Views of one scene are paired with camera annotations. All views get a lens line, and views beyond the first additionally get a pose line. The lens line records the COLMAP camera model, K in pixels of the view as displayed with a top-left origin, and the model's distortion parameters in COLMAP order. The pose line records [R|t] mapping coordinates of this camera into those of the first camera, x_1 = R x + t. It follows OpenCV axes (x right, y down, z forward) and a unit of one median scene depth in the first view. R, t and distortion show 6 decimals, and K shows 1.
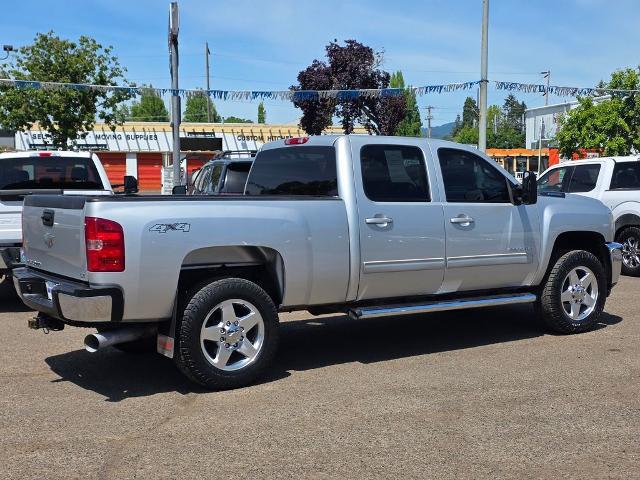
lens RADIAL K [[856.7, 0, 320.0], [0, 856.7, 240.0], [0, 0, 1]] dist [0.200170, -0.619075]
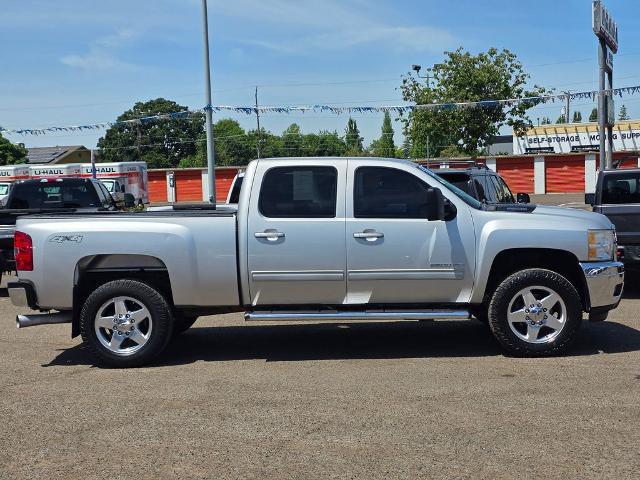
lens RADIAL K [[856.4, 0, 300.9], [0, 856.4, 238.2], [0, 0, 1]] dist [0.182155, -0.608667]
pose [[0.809067, 0.017061, -0.587469, 0.715495], [-0.018810, 0.999818, 0.003131, -0.021236], [0.587416, 0.008517, 0.809241, 0.109740]]
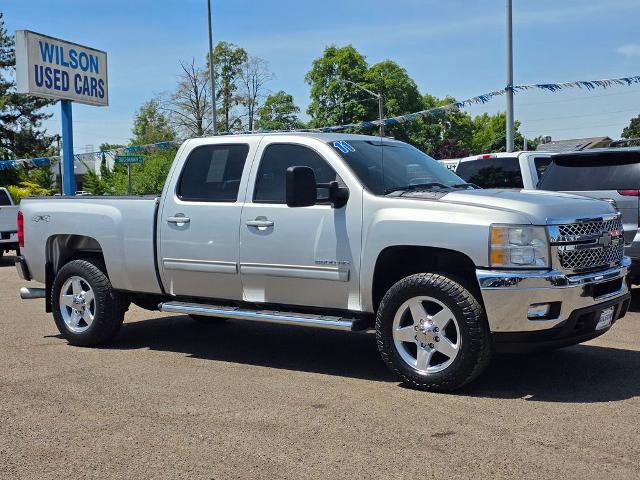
lens RADIAL K [[859.0, 0, 311.5], [0, 859.0, 241.2], [0, 0, 1]] dist [0.179987, -0.504801]
pose [[0.328502, 0.048693, -0.943247, 1.034418], [-0.048367, 0.998227, 0.034687, -0.037977], [0.943264, 0.034227, 0.330274, 0.761106]]
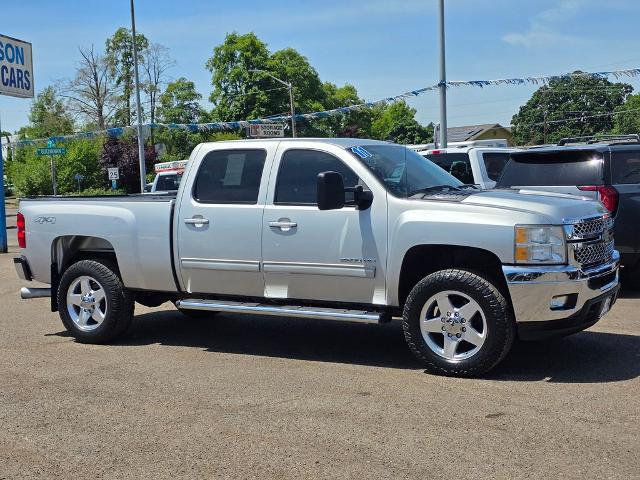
lens RADIAL K [[856.4, 0, 300.9], [0, 856.4, 238.2], [0, 0, 1]] dist [0.182155, -0.608667]
pose [[0.429189, 0.054673, -0.901559, 1.037307], [-0.036893, 0.998394, 0.042983, -0.049185], [0.902461, 0.014813, 0.430517, 0.613815]]
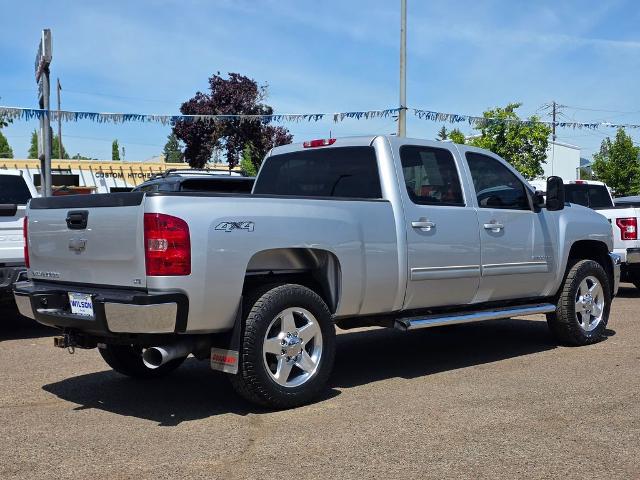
lens RADIAL K [[856.7, 0, 320.0], [0, 856.7, 240.0], [0, 0, 1]] dist [0.200170, -0.619075]
pose [[0.985261, -0.007235, 0.170903, -0.191462], [0.015279, 0.998834, -0.045795, 0.033516], [-0.170372, 0.047731, 0.984223, 0.087276]]
